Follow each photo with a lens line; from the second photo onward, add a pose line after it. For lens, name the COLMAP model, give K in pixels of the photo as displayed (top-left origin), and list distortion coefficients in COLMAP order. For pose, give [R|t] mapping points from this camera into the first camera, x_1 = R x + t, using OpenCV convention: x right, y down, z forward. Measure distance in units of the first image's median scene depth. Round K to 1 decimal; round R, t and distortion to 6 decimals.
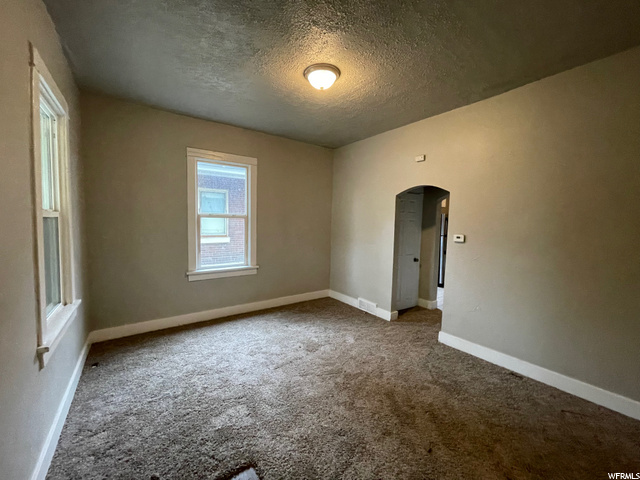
lens RADIAL K [[257.2, 0, 319.3], [0, 257.2, 233.9], [0, 0, 1]] dist [-0.000828, 0.000009]
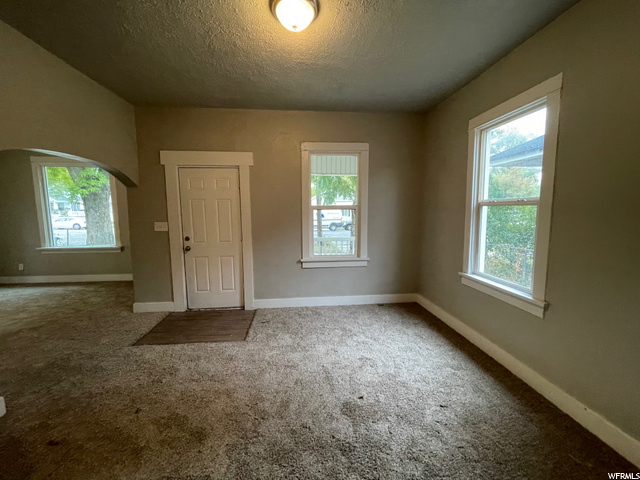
lens RADIAL K [[257.2, 0, 319.3], [0, 257.2, 233.9], [0, 0, 1]] dist [-0.000828, 0.000009]
pose [[-0.501907, 0.059293, -0.862887, 0.448987], [-0.044800, 0.994526, 0.094397, -0.035950], [0.863761, 0.086036, -0.496503, 1.018154]]
